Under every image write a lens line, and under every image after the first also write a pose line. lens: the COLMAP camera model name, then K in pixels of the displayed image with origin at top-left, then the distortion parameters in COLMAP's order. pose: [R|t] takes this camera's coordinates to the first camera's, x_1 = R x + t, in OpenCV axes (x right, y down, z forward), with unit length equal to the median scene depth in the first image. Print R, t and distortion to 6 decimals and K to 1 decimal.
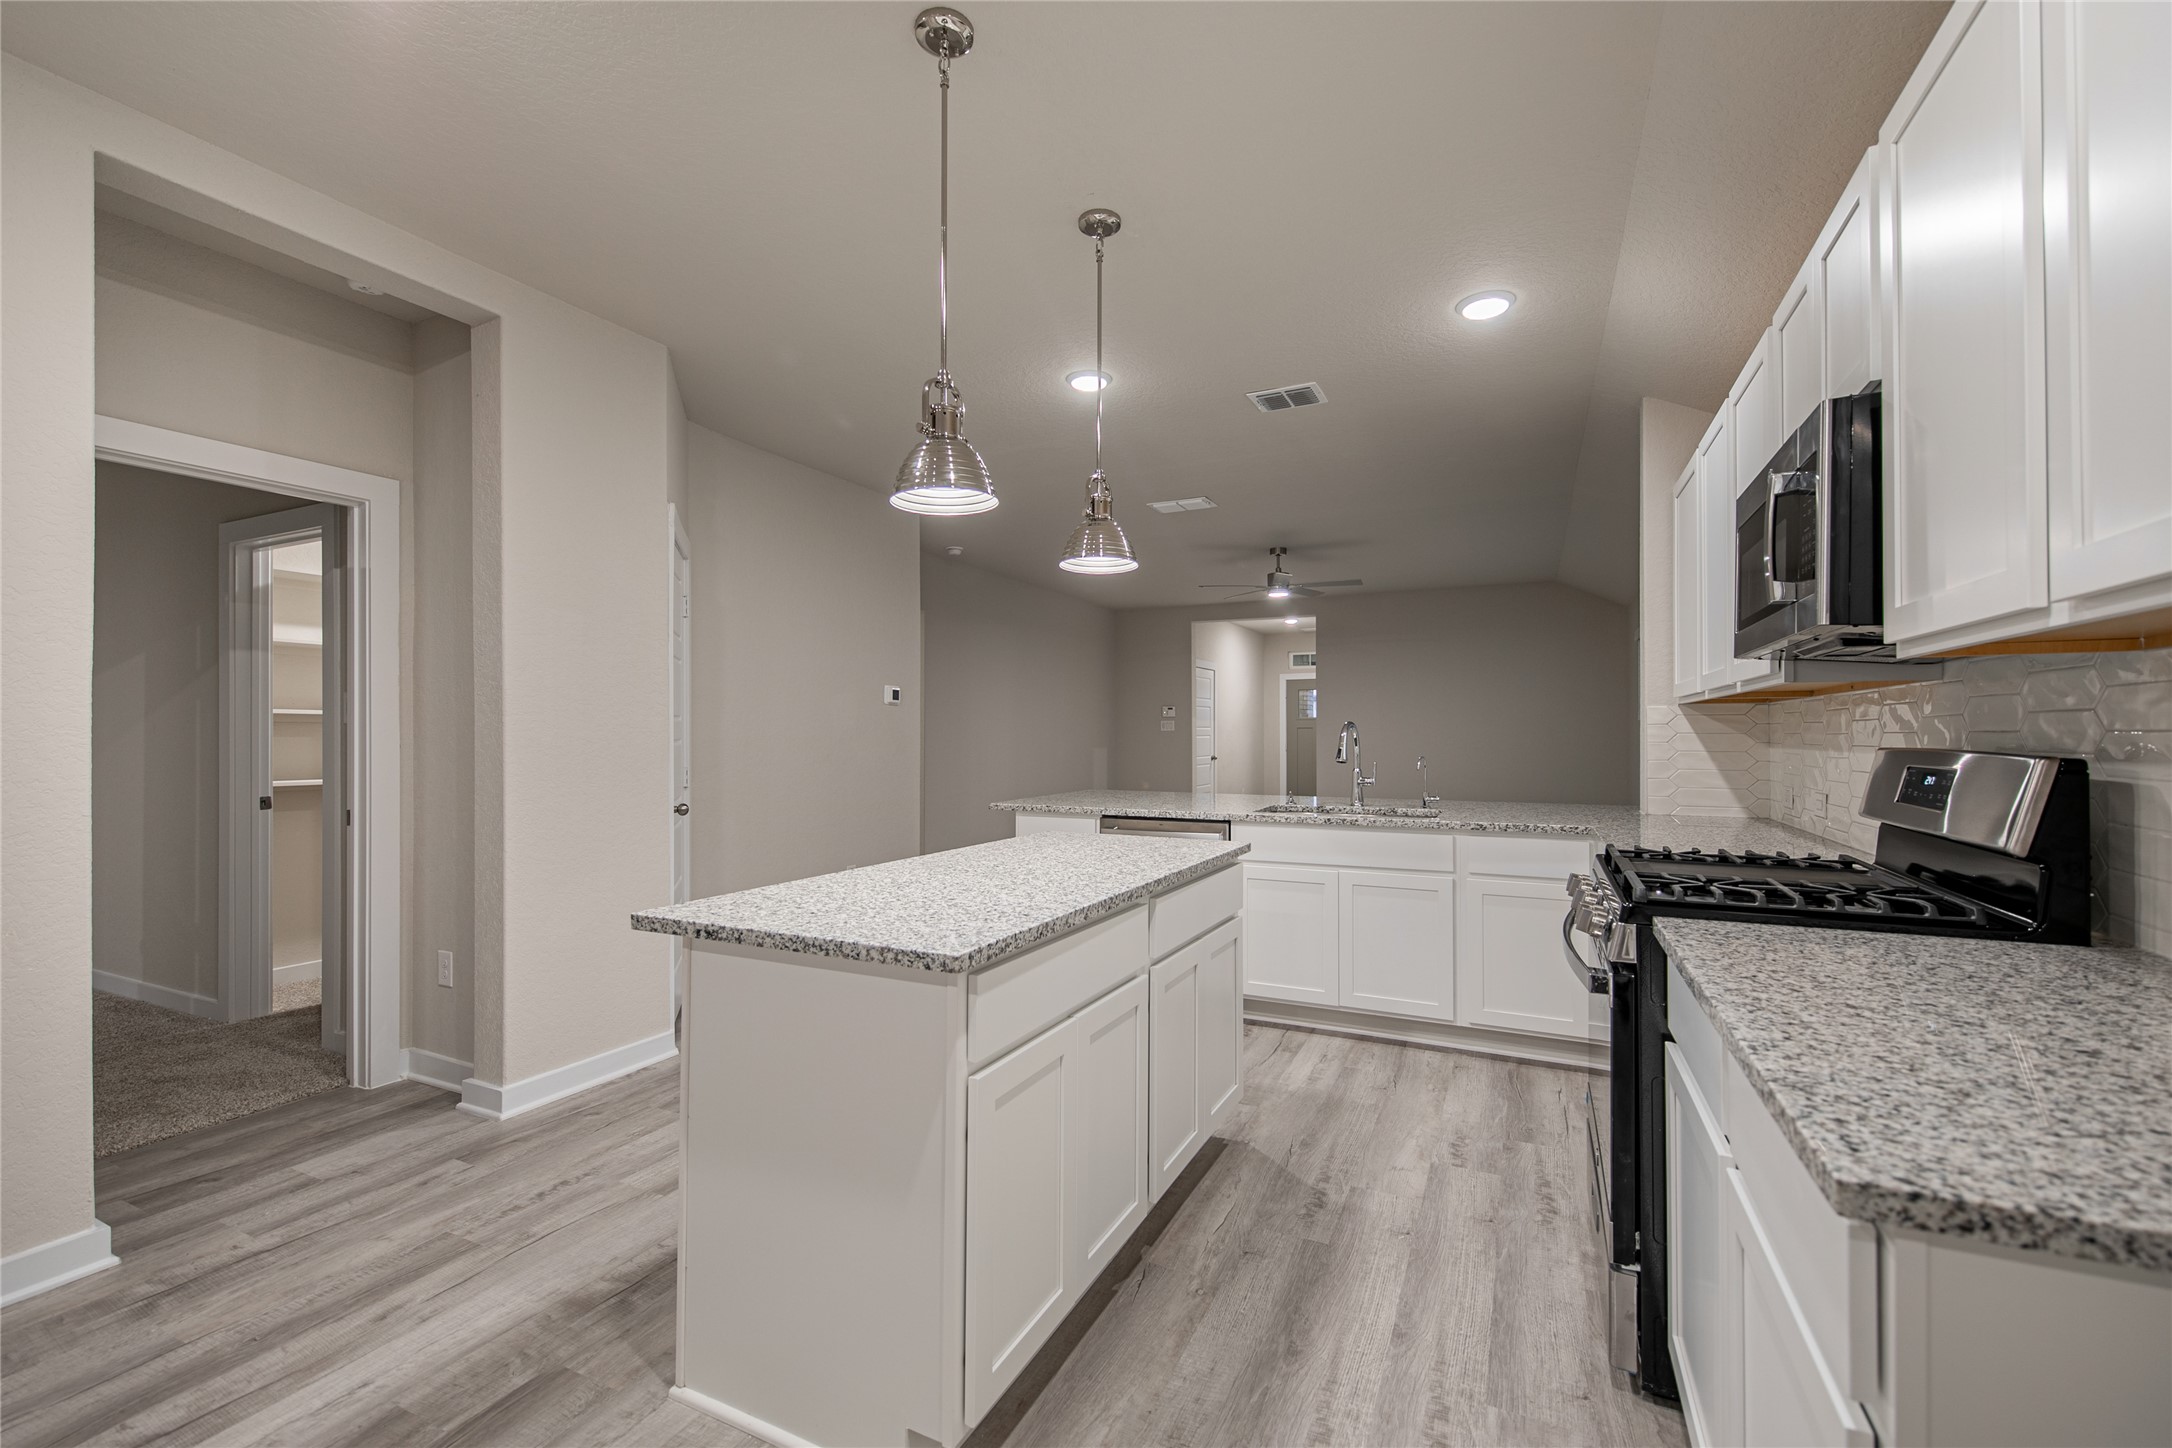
lens RADIAL K [[903.9, 0, 1084.7], [0, 903.9, 717.9], [0, 0, 1]] dist [0.008124, -0.005738]
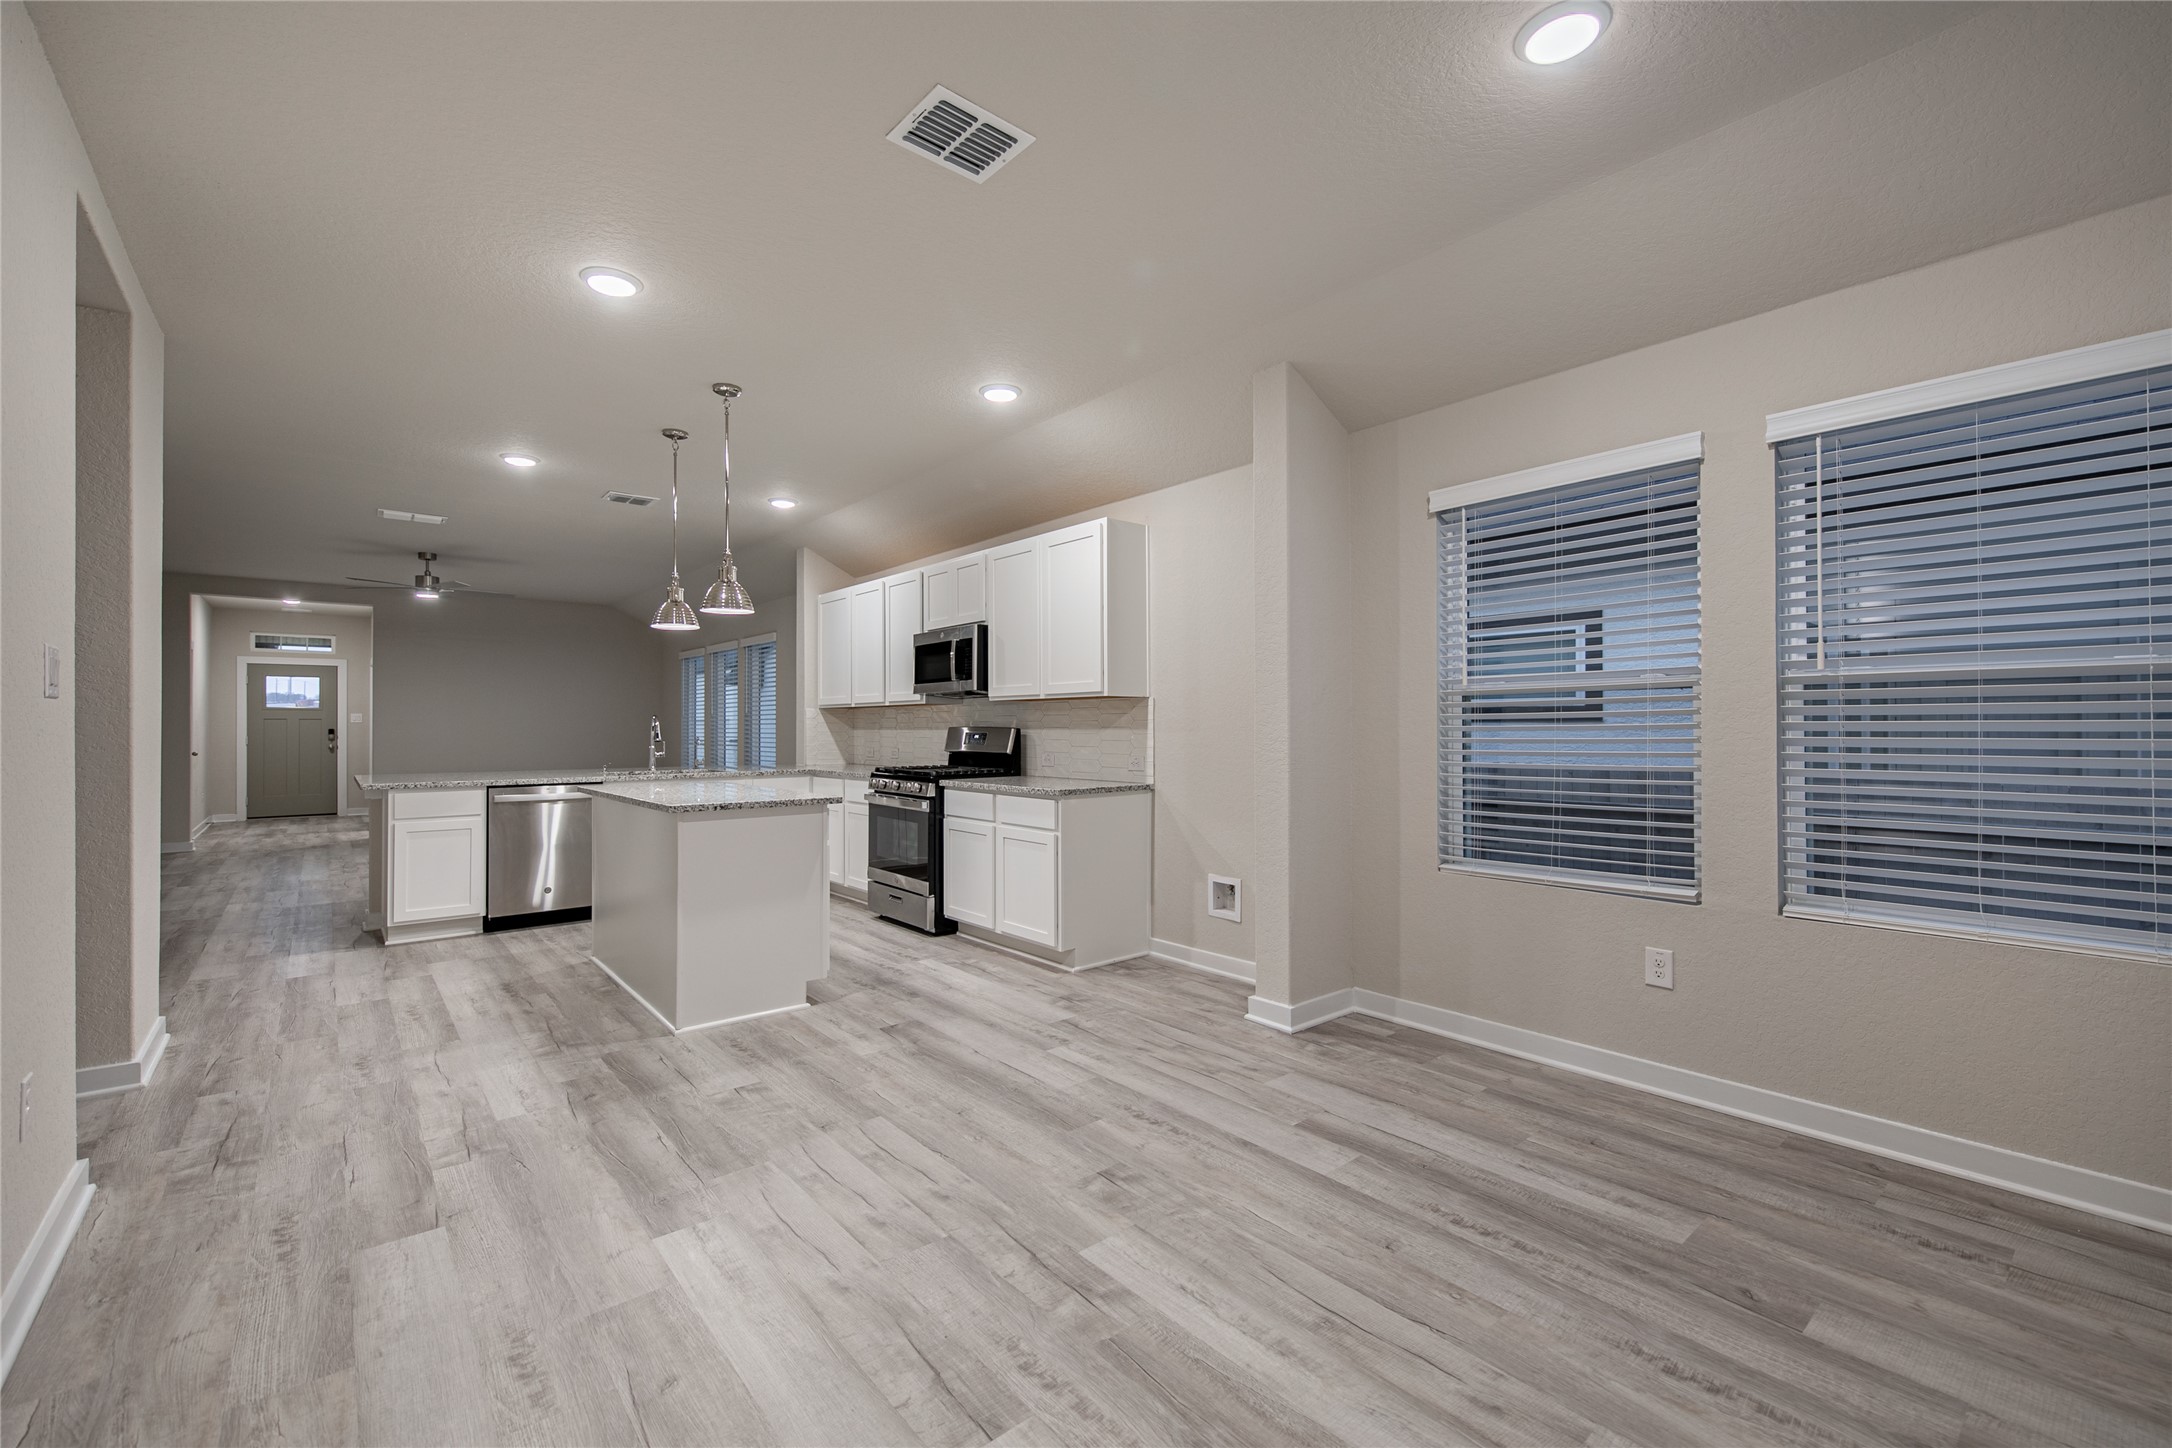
lens RADIAL K [[903.9, 0, 1084.7], [0, 903.9, 717.9], [0, 0, 1]] dist [0.008124, -0.005738]
pose [[0.402492, 0.007680, 0.915391, -1.306878], [-0.014278, 0.999896, -0.002111, 0.002280], [-0.915312, -0.012220, 0.402560, -0.461688]]
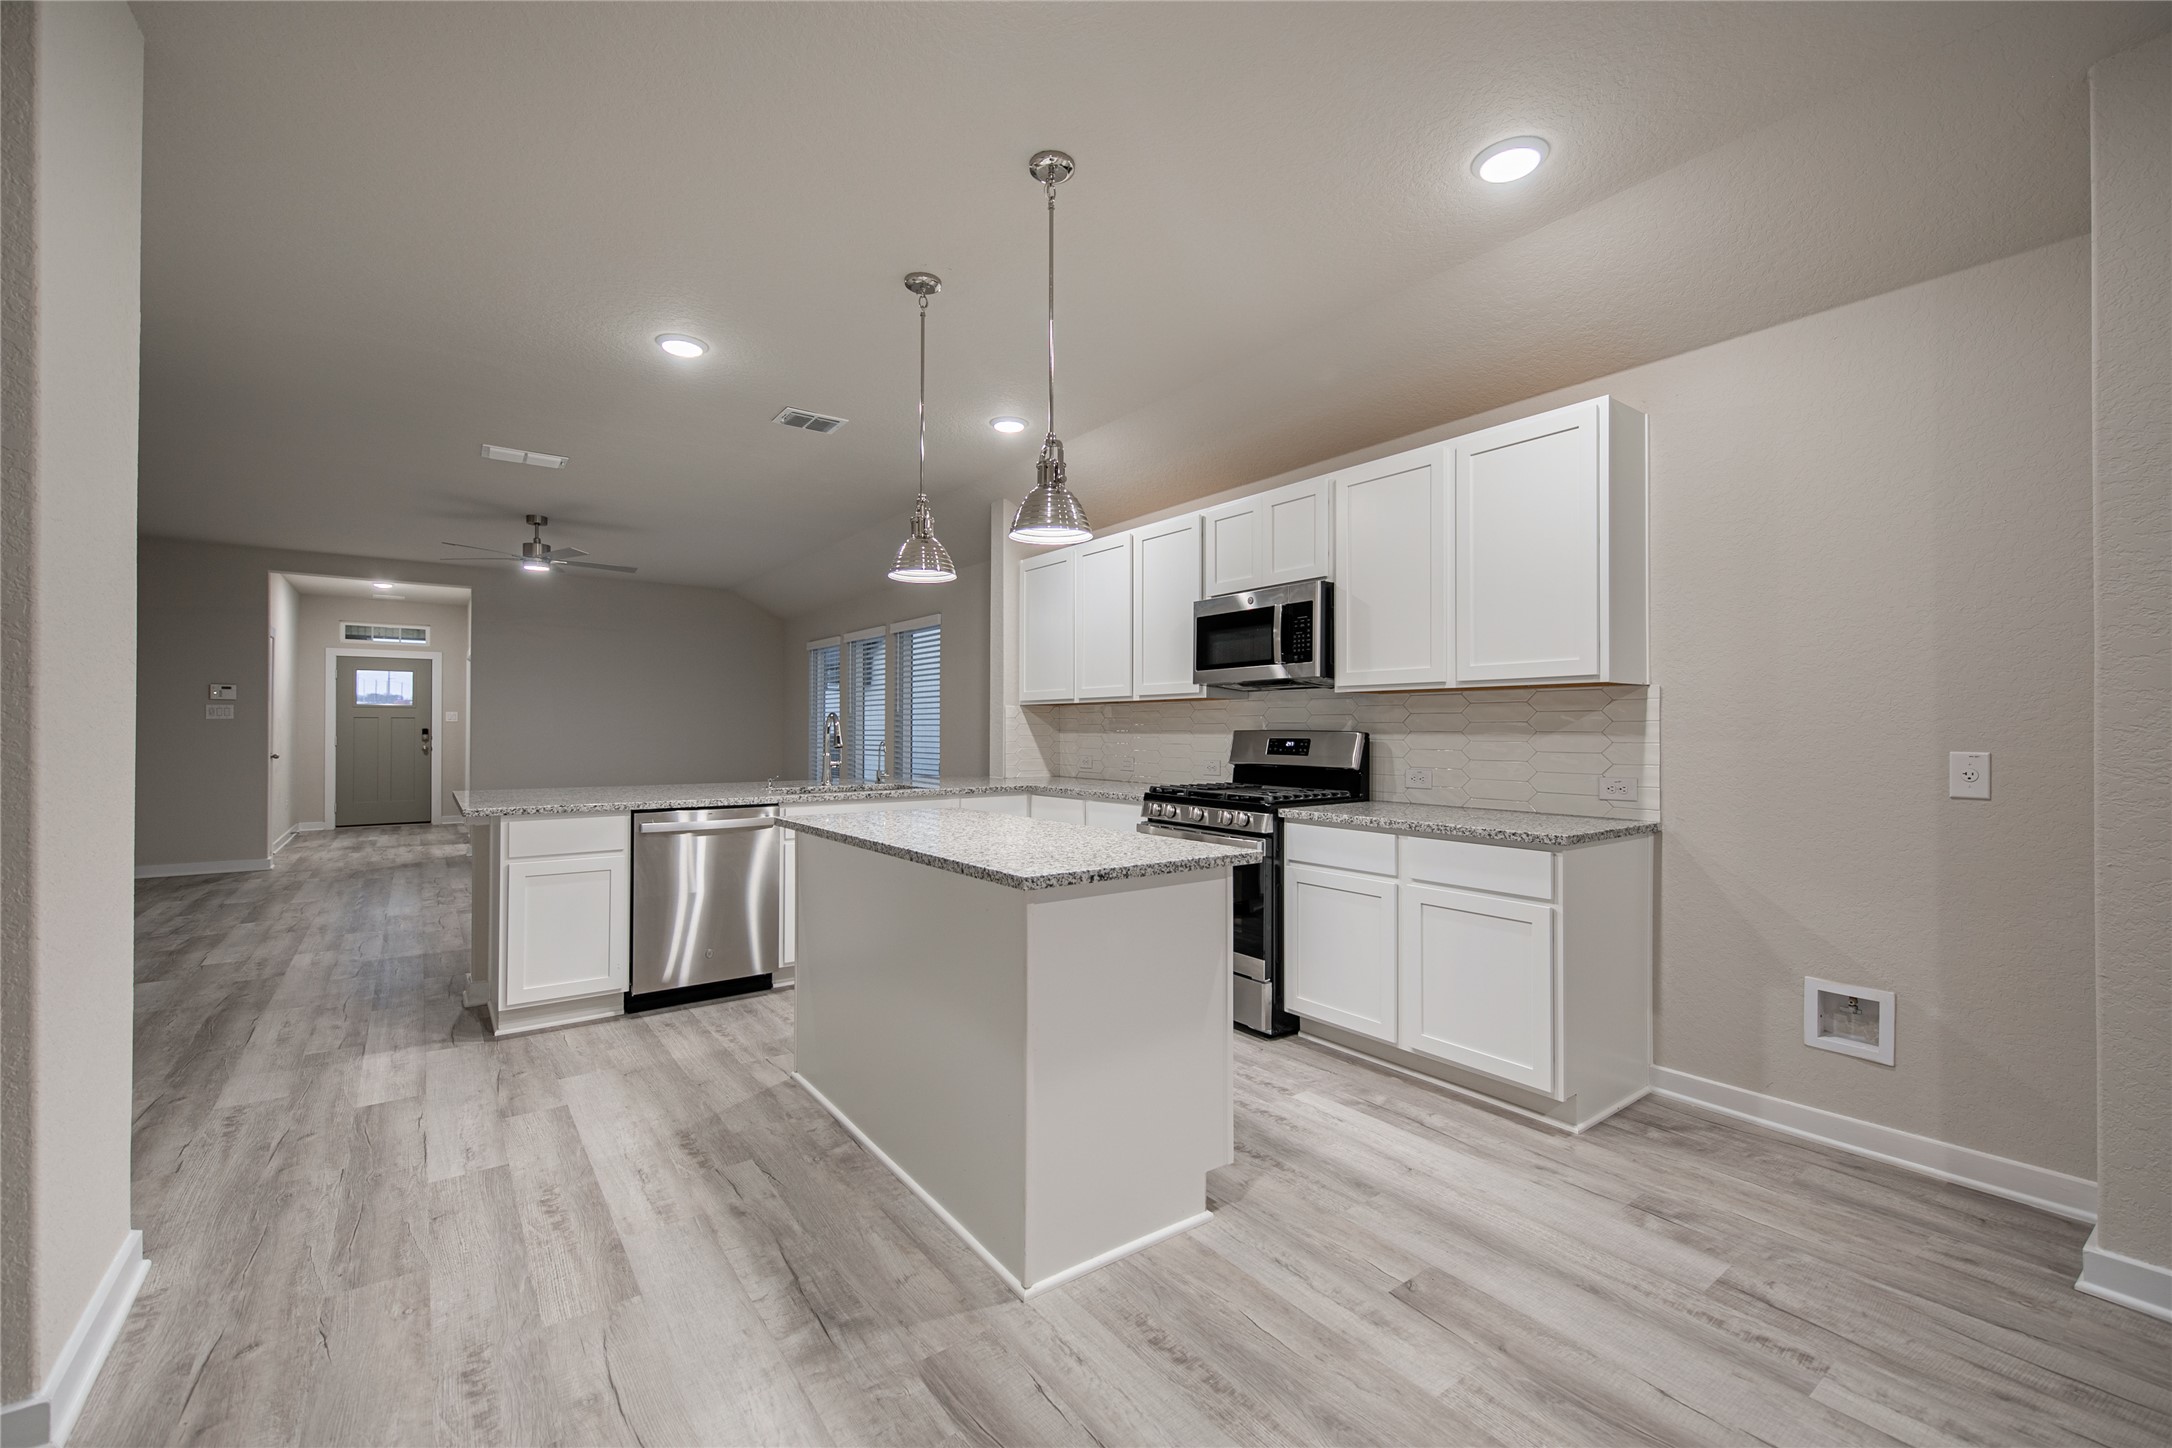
lens RADIAL K [[903.9, 0, 1084.7], [0, 903.9, 717.9], [0, 0, 1]] dist [0.008124, -0.005738]
pose [[0.460934, 0.012734, 0.887343, -0.935997], [-0.018835, 0.999812, -0.004564, 0.016192], [-0.887235, -0.014610, 0.461087, 0.275897]]
